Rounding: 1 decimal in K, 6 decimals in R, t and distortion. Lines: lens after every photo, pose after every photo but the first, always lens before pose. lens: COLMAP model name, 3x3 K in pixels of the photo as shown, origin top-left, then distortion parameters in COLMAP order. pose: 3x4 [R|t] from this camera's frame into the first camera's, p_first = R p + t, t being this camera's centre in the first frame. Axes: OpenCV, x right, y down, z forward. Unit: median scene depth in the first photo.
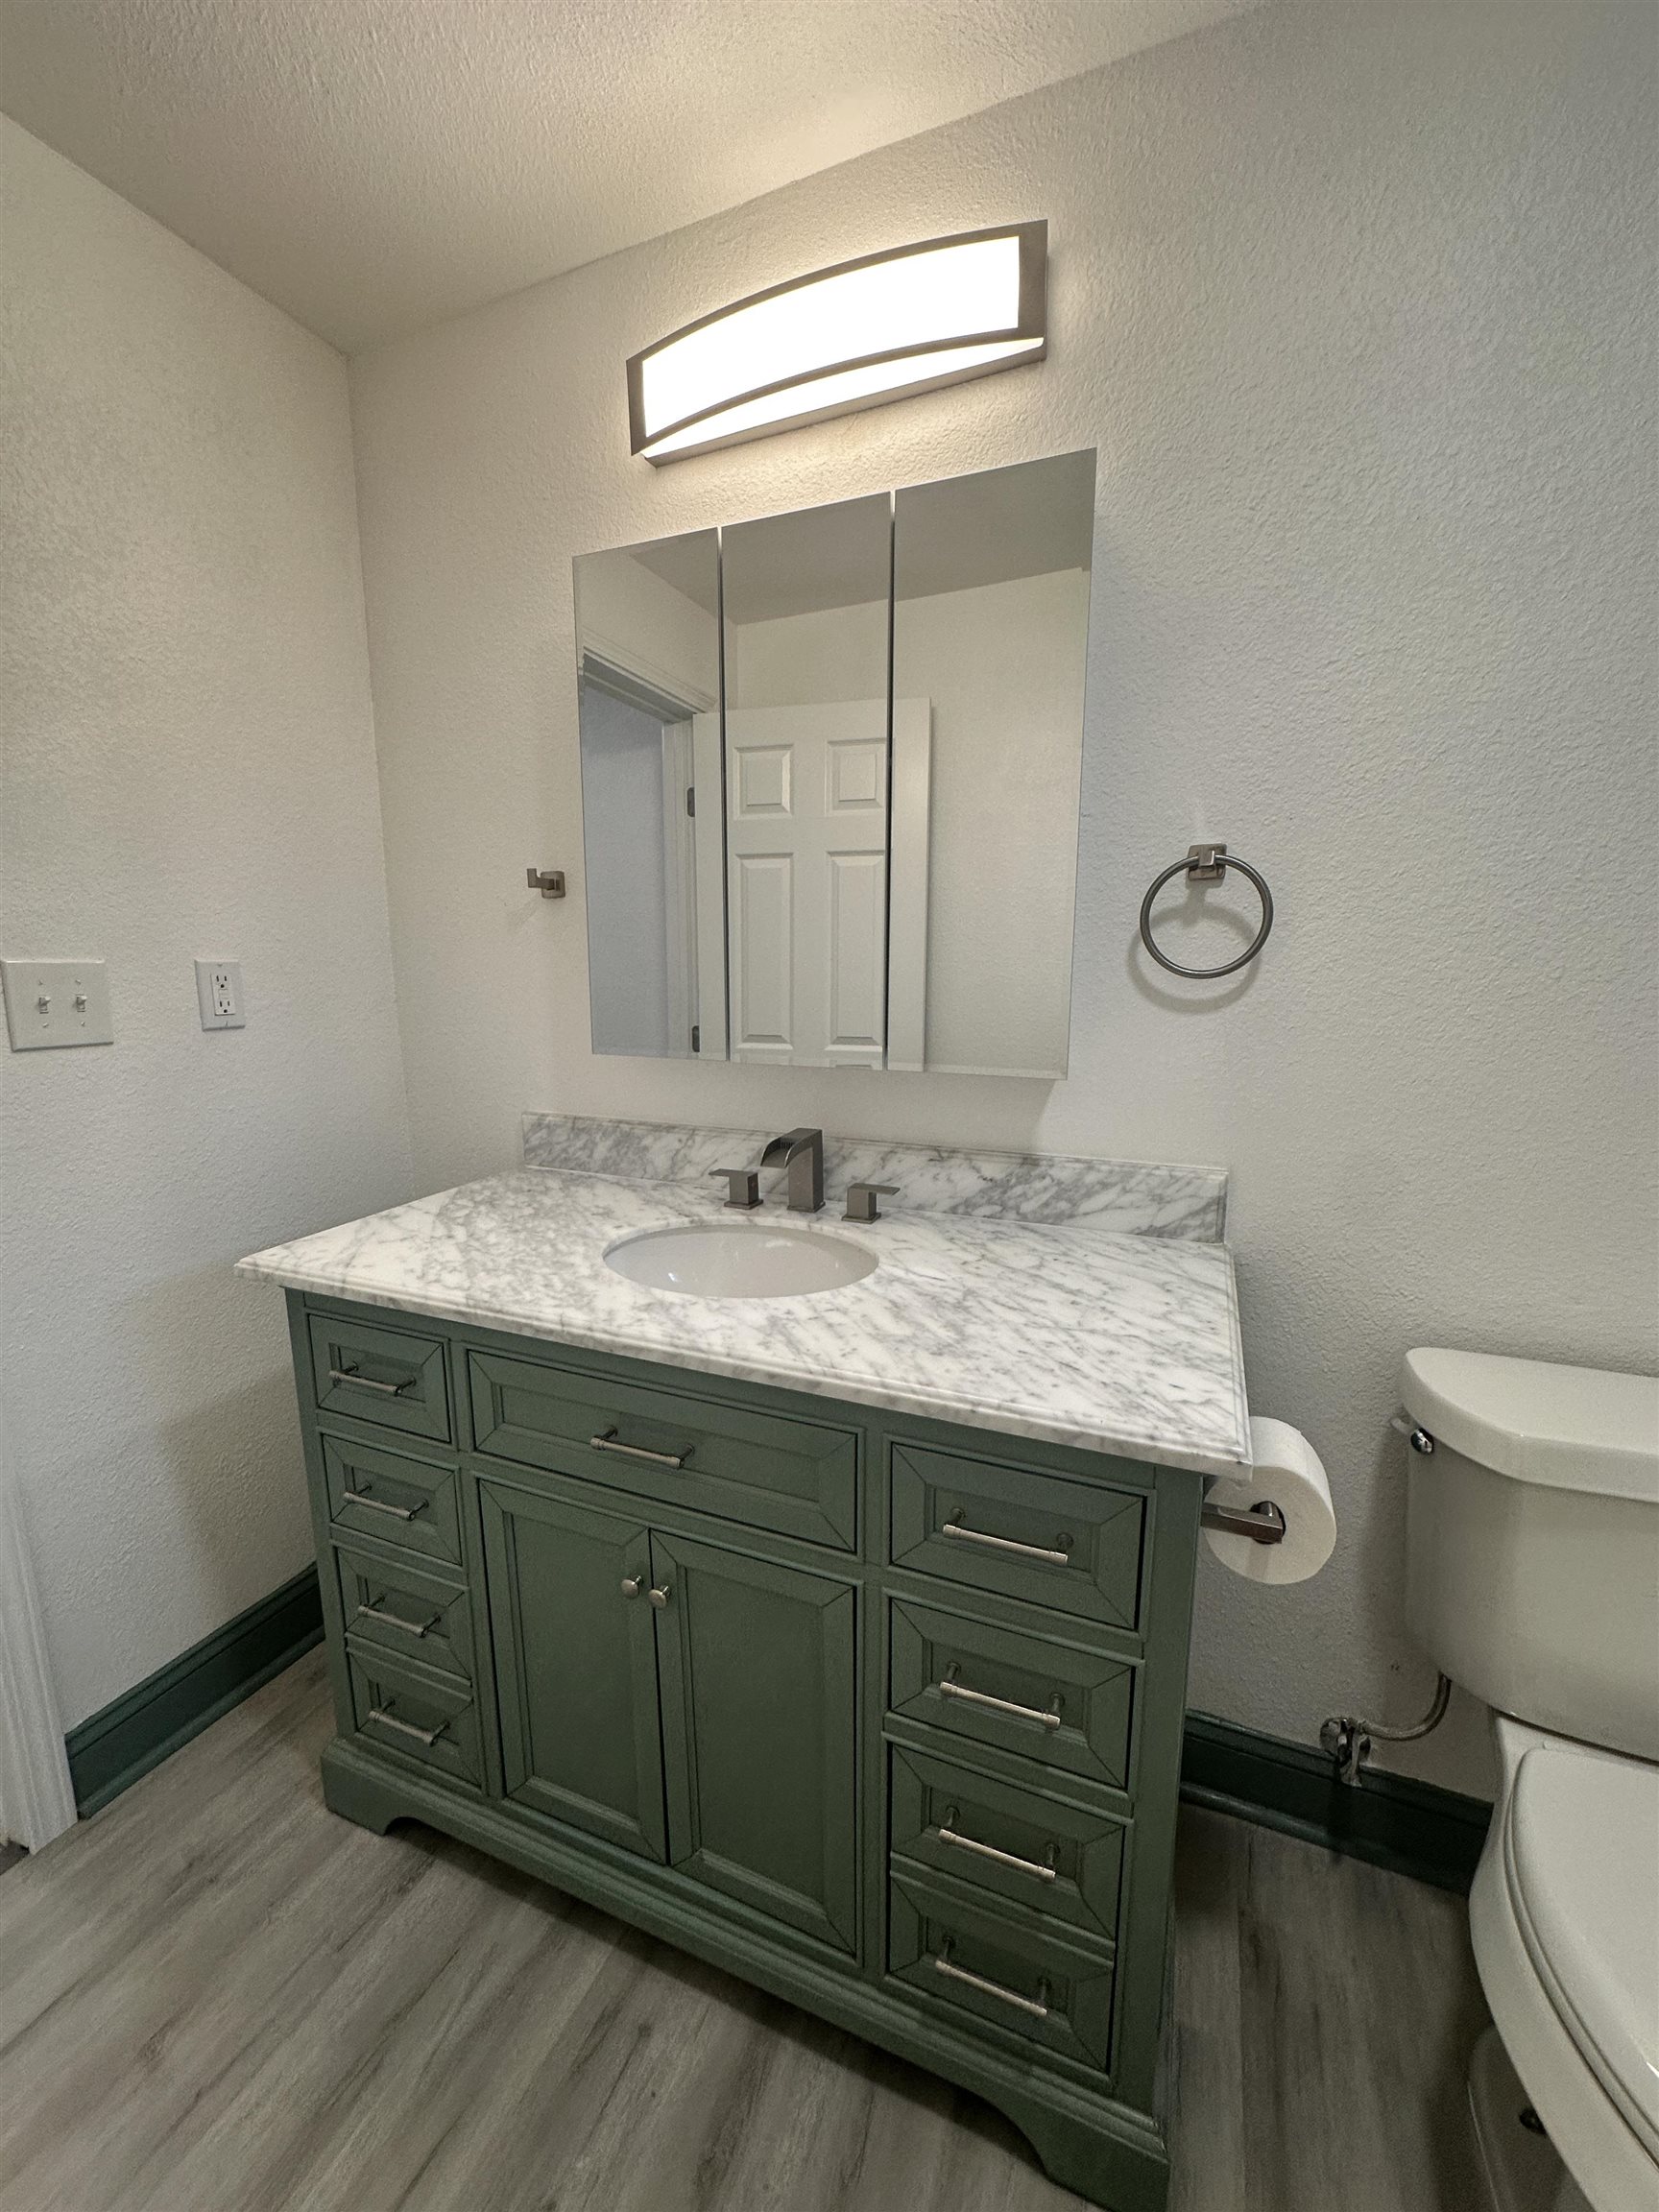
lens RADIAL K [[885.5, 0, 831.1], [0, 885.5, 1104.3], [0, 0, 1]] dist [-0.001535, -0.000144]
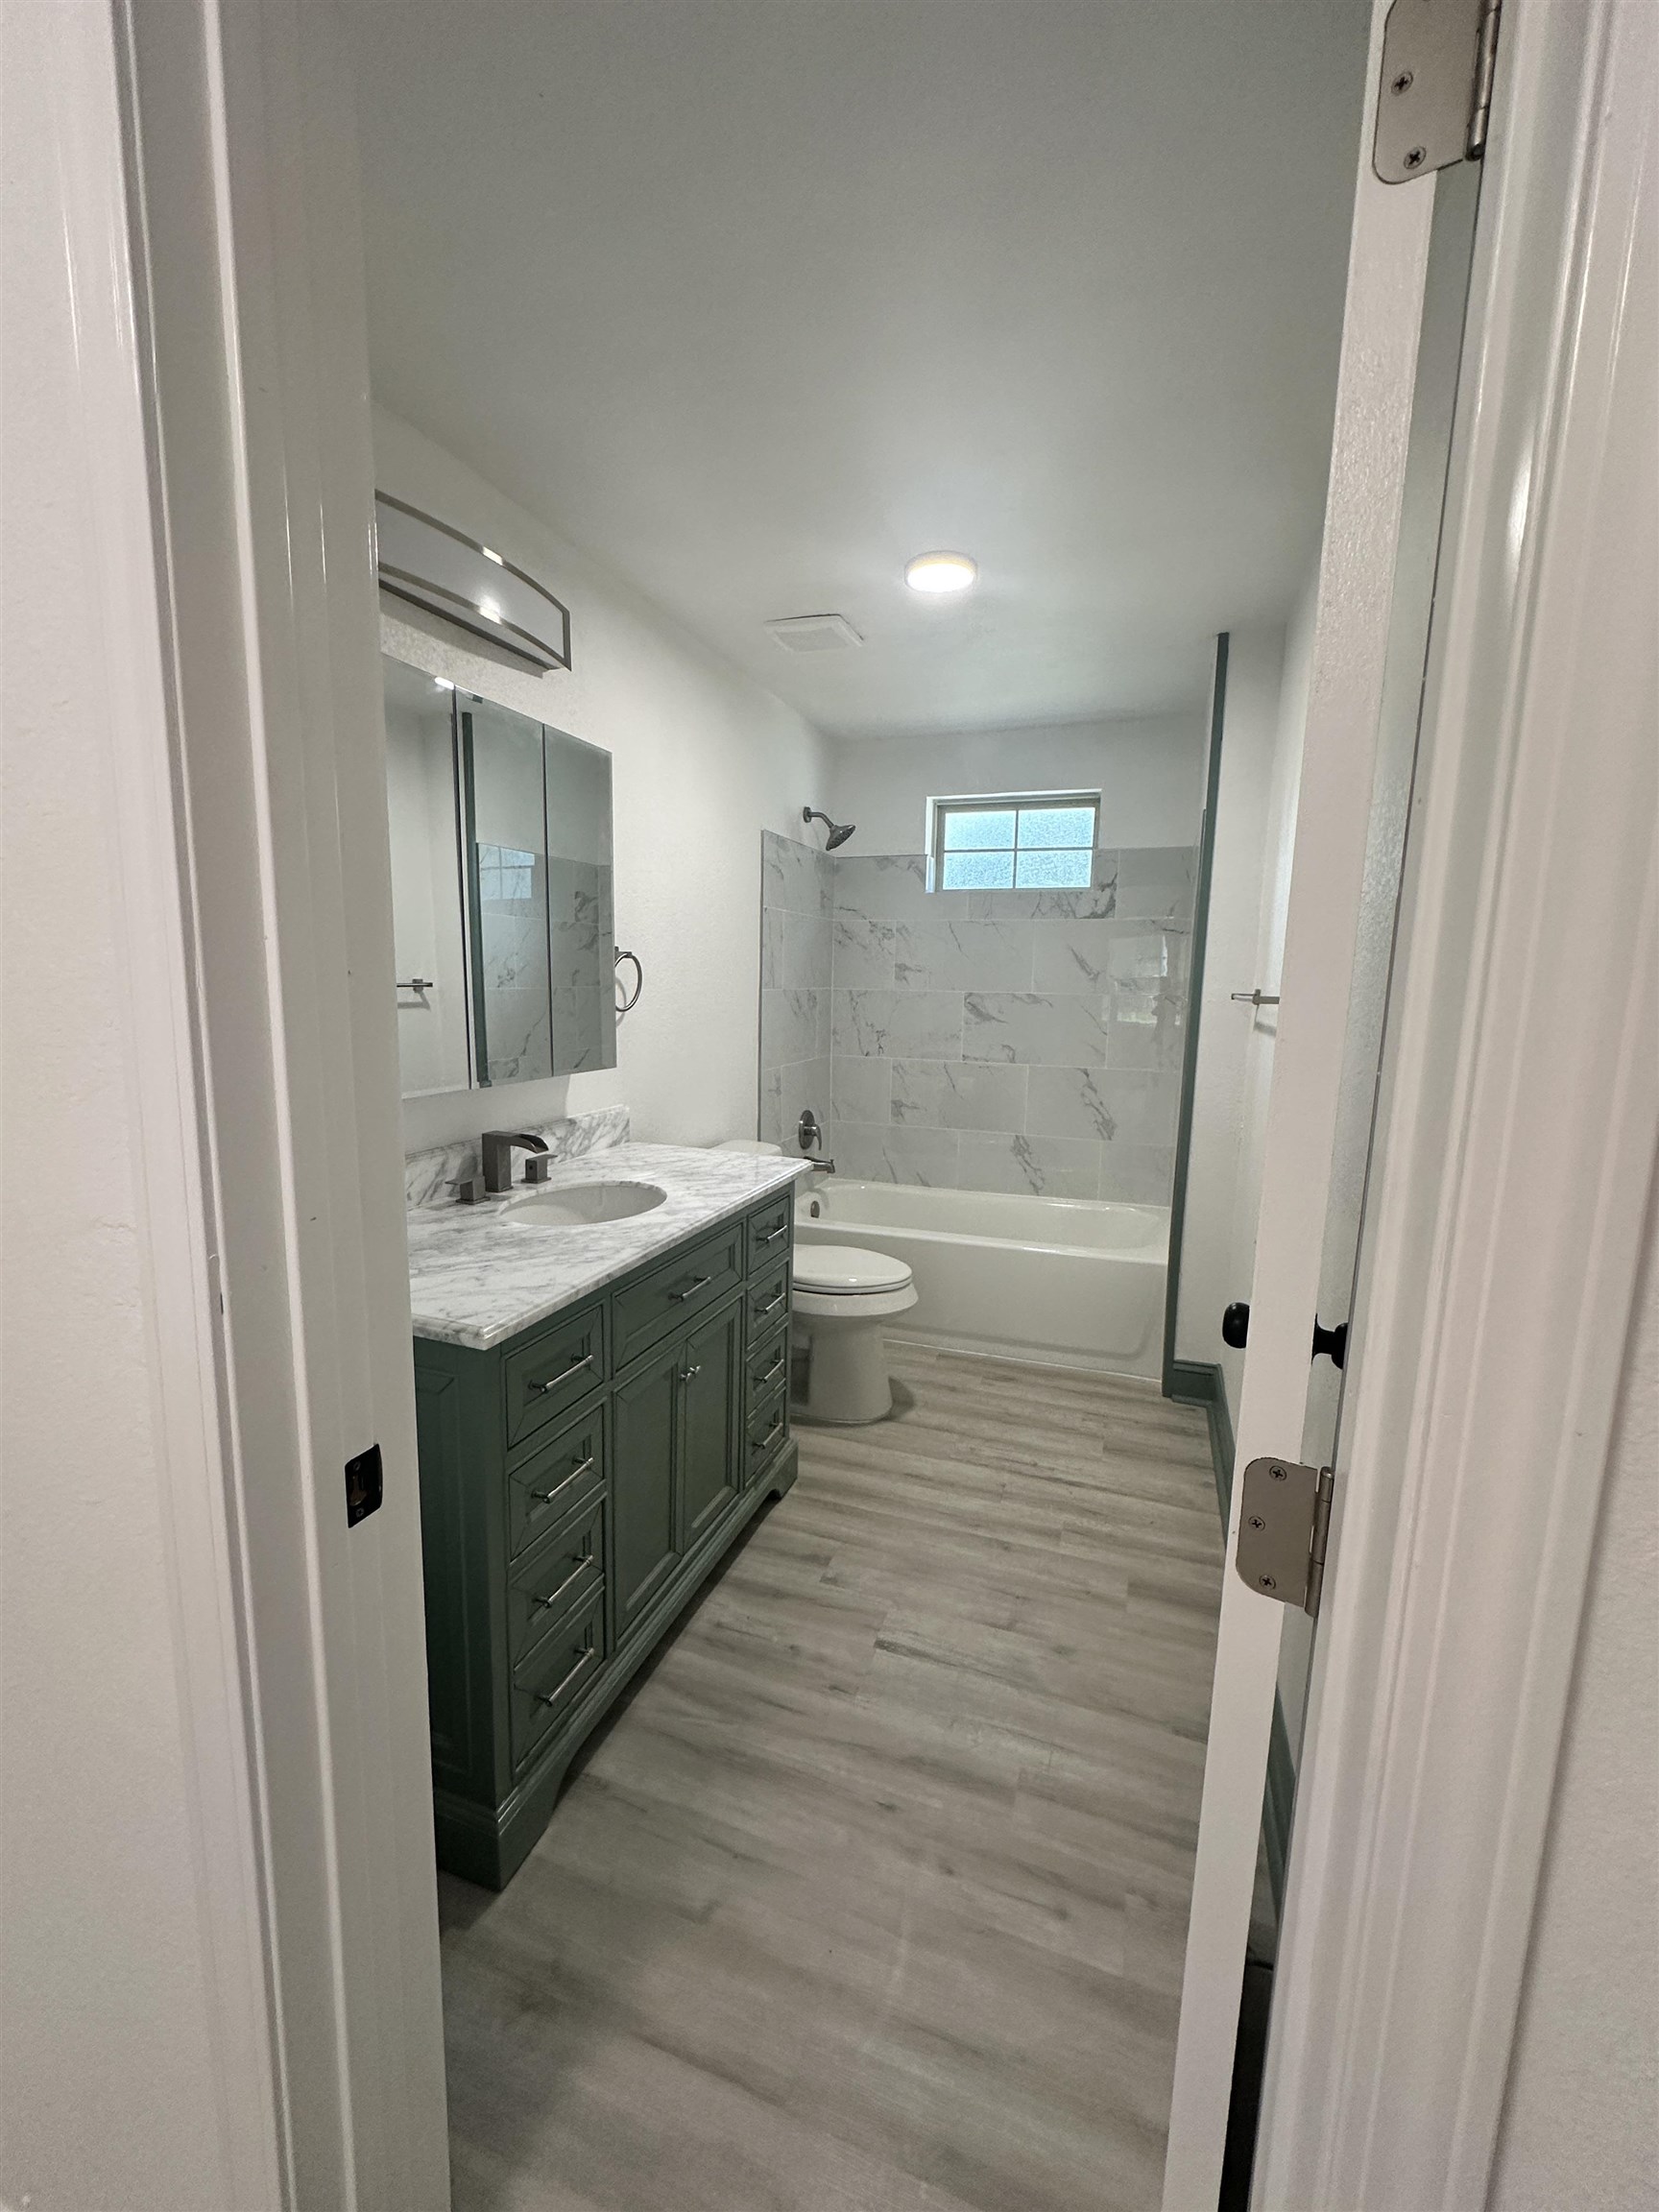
lens RADIAL K [[885.5, 0, 831.1], [0, 885.5, 1104.3], [0, 0, 1]] dist [-0.001535, -0.000144]
pose [[-0.059514, -0.137496, 0.988713, -1.578369], [0.145534, 0.978690, 0.144863, -0.151732], [-0.987562, 0.152513, -0.038236, 0.605136]]
